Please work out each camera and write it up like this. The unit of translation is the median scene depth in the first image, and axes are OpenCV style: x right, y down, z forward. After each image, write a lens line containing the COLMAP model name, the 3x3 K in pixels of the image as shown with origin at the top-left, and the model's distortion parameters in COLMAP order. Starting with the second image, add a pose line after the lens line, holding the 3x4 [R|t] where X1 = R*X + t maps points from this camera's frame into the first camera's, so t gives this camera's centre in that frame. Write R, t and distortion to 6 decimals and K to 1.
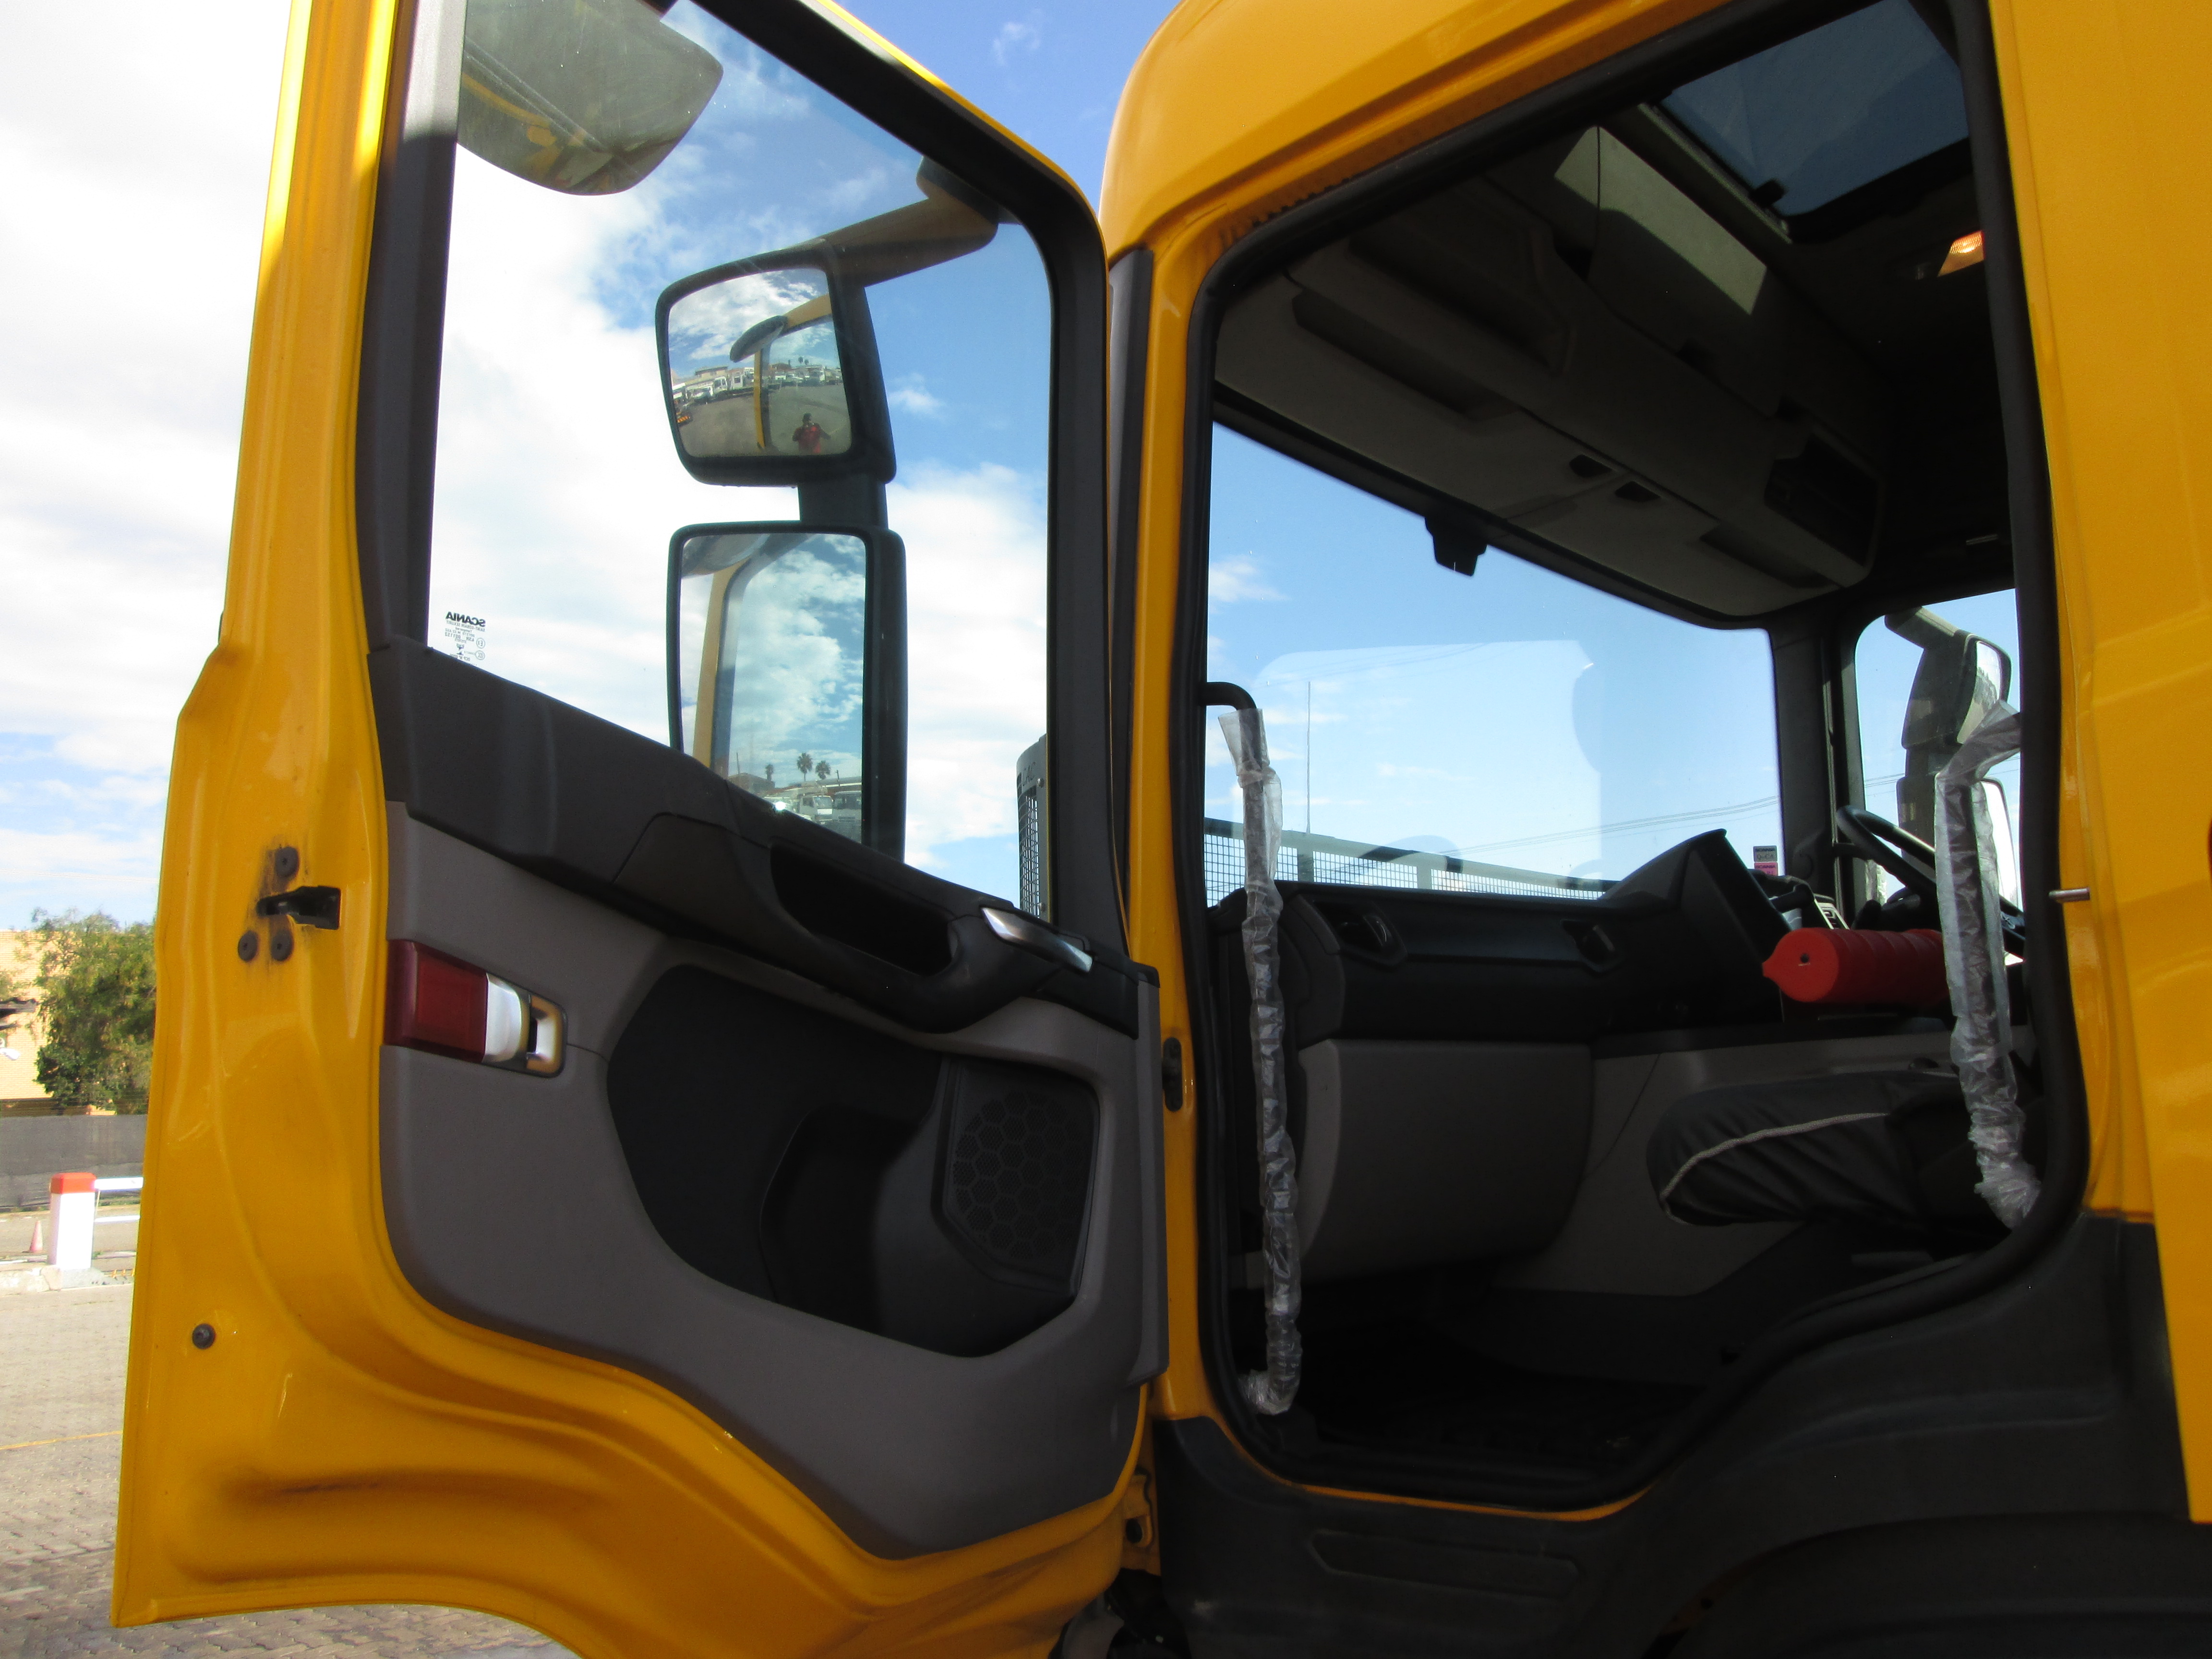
lens RADIAL K [[1834.8, 0, 999.0], [0, 1834.8, 832.5], [0, 0, 1]] dist [-0.048603, 0.012015]
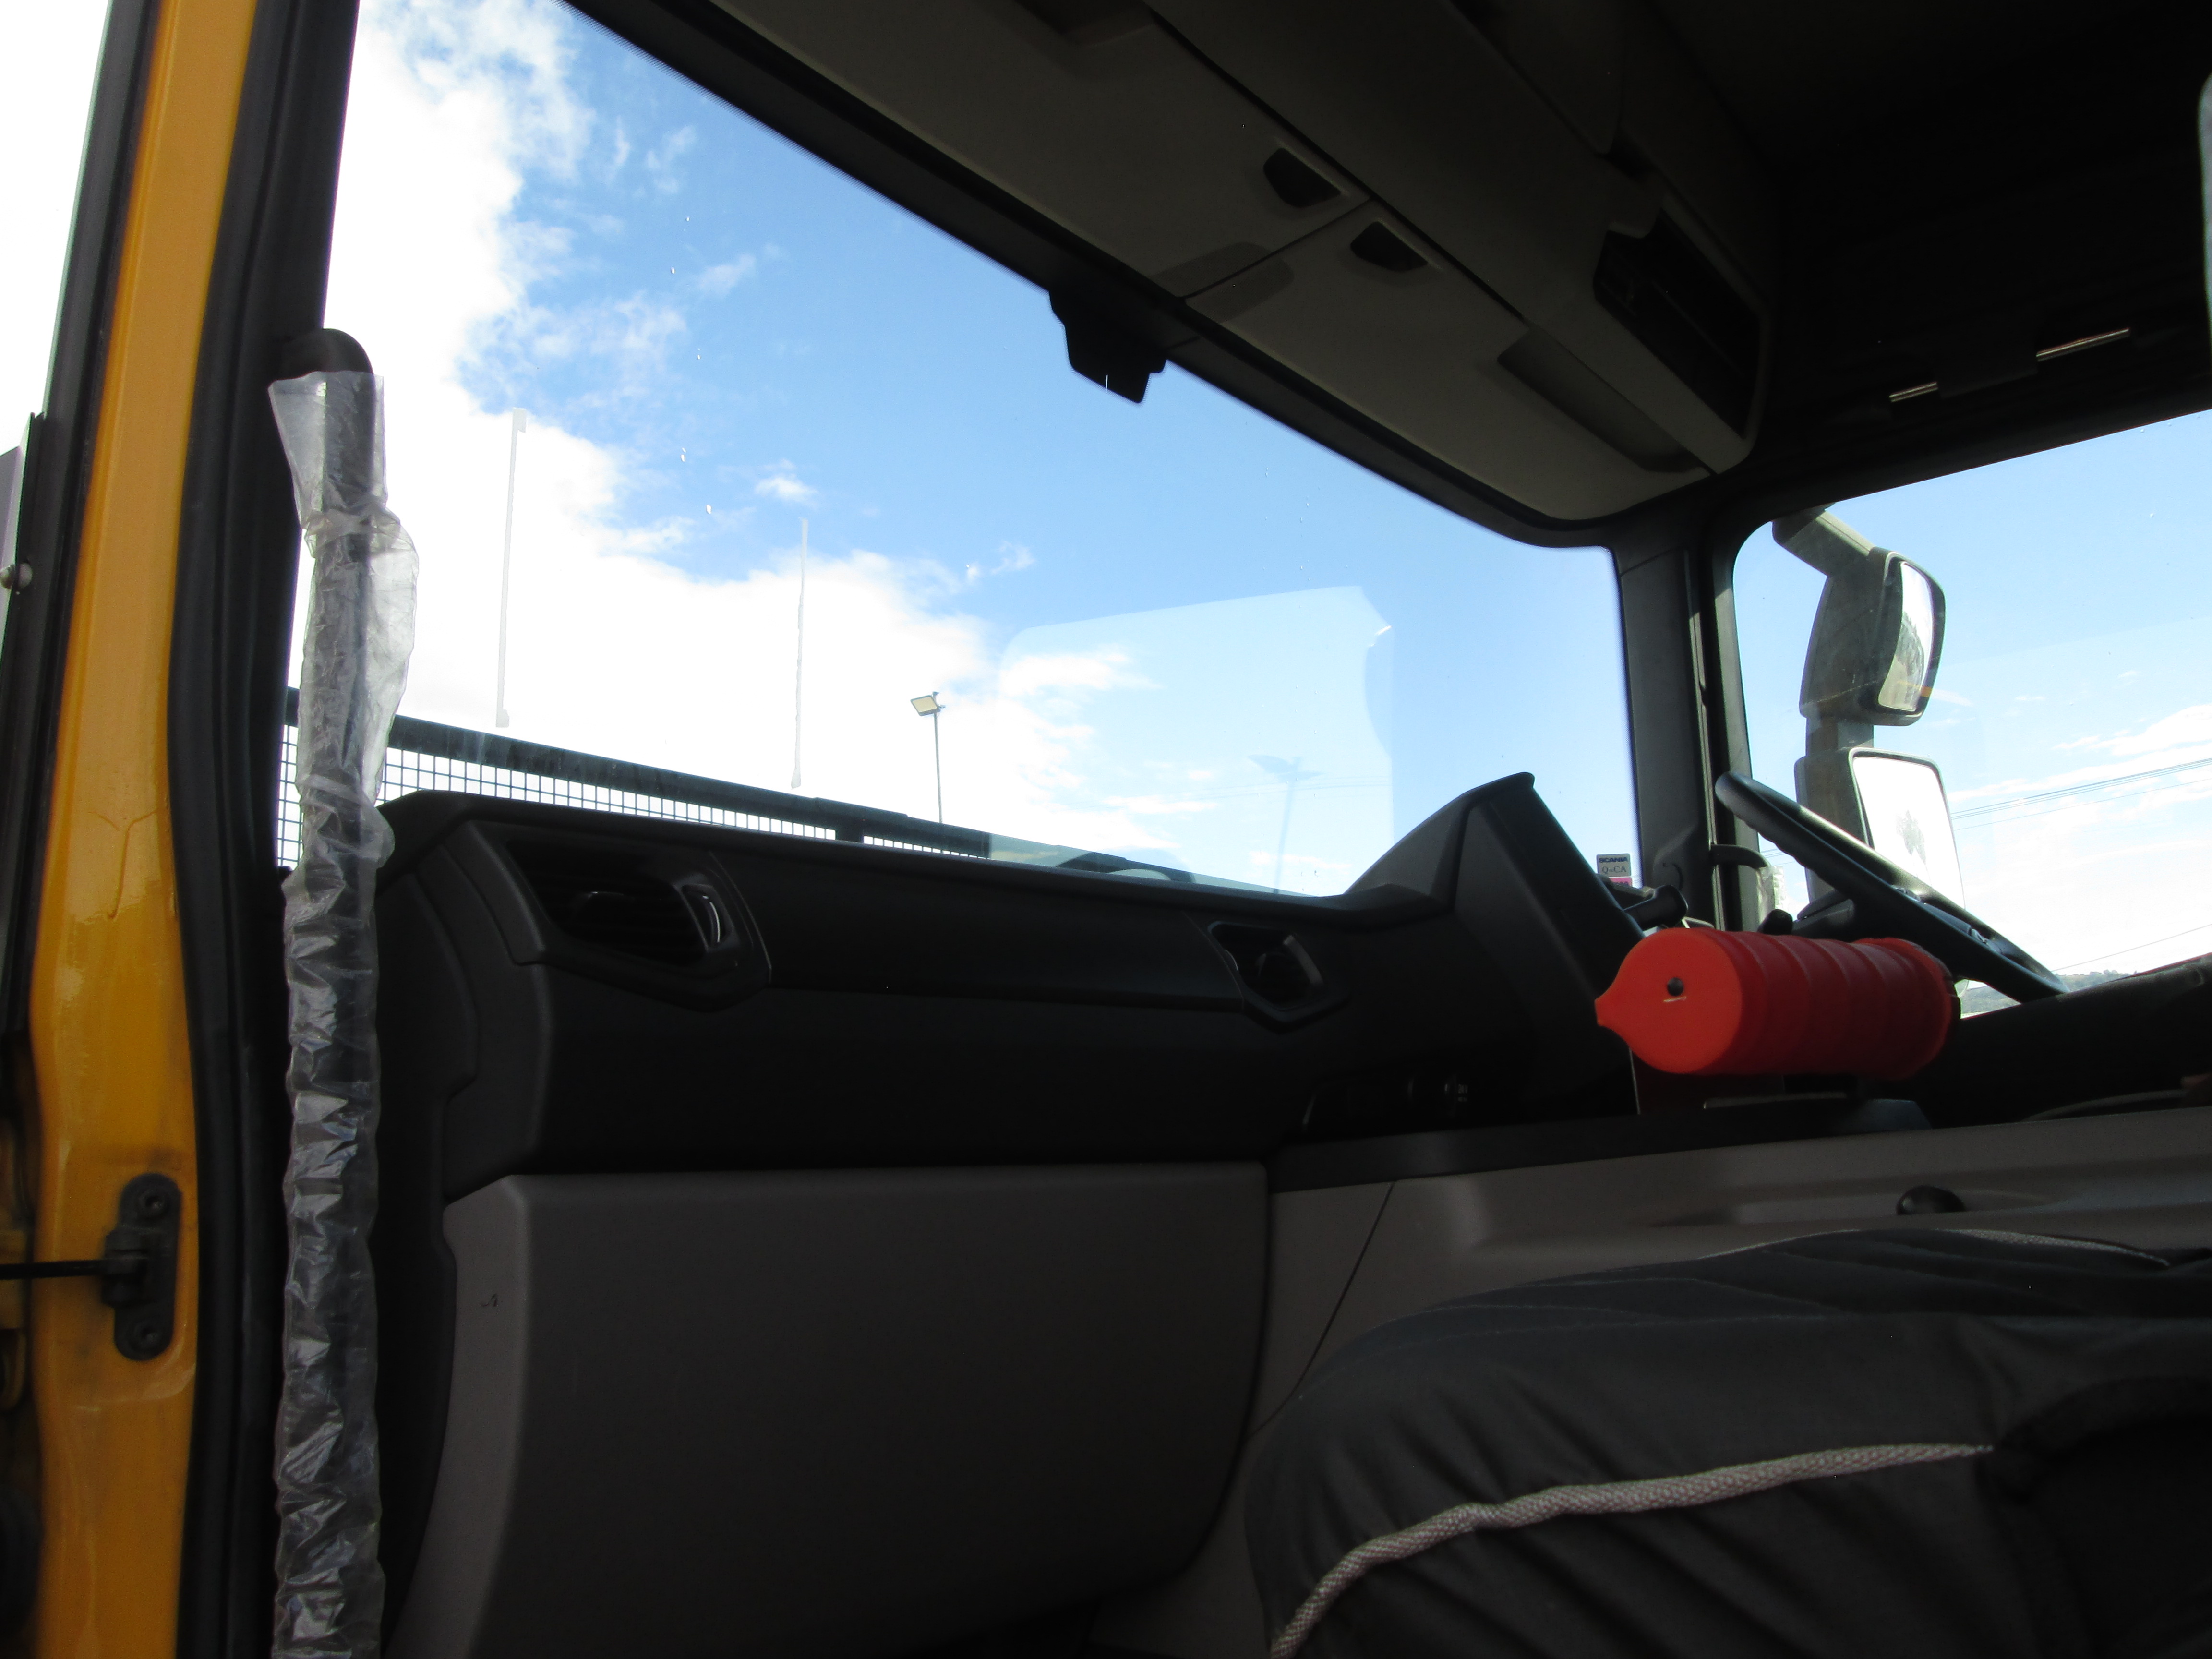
lens RADIAL K [[1834.8, 0, 999.0], [0, 1834.8, 832.5], [0, 0, 1]] dist [-0.048603, 0.012015]
pose [[0.997822, -0.003562, 0.065861, 0.171727], [0.006792, 0.998781, -0.048882, 0.038412], [-0.065606, 0.049223, 0.996631, 0.390307]]
